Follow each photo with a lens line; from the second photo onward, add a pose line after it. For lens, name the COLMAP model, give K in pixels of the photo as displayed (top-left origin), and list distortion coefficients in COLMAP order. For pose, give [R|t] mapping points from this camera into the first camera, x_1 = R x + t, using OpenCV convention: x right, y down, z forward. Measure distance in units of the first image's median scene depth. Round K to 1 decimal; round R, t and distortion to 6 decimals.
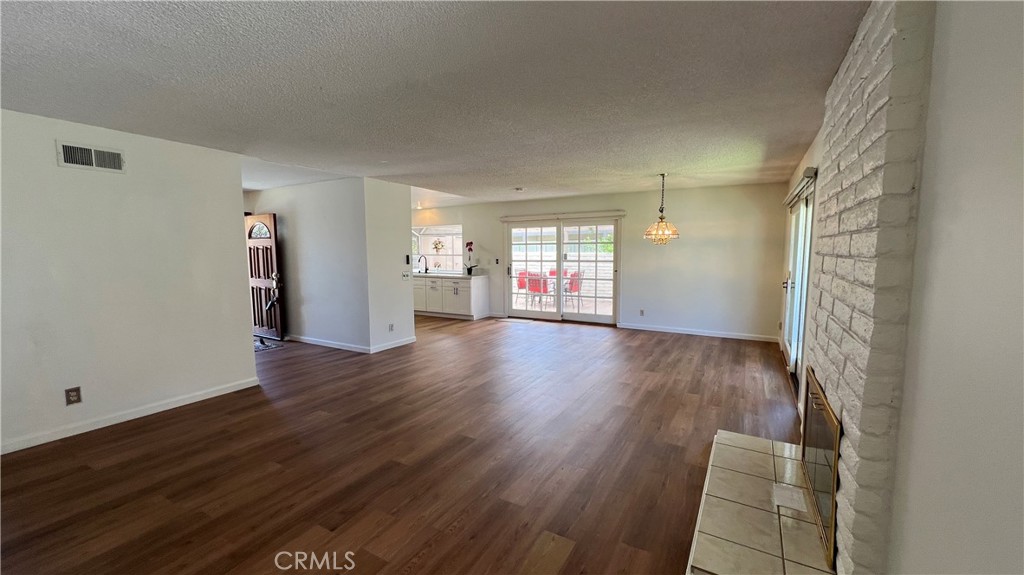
lens RADIAL K [[410.0, 0, 512.5], [0, 410.0, 290.0], [0, 0, 1]] dist [-0.001991, 0.000986]
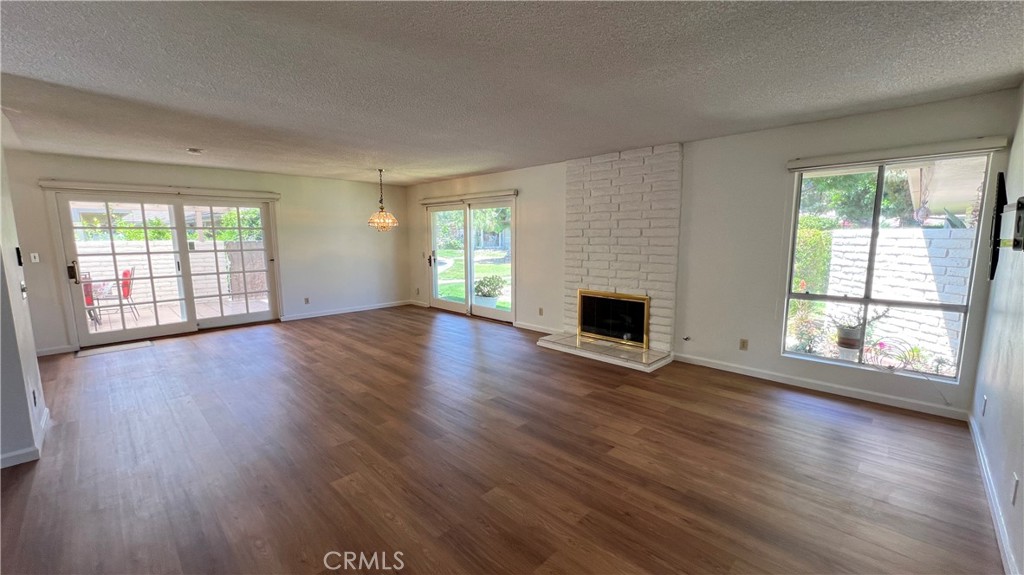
lens RADIAL K [[410.0, 0, 511.6], [0, 410.0, 290.0], [0, 0, 1]] dist [-0.001991, 0.000986]
pose [[0.253871, -0.125456, 0.959067, -0.442772], [0.098125, 0.989777, 0.103499, -0.021186], [-0.962248, 0.067833, 0.263586, 0.239555]]
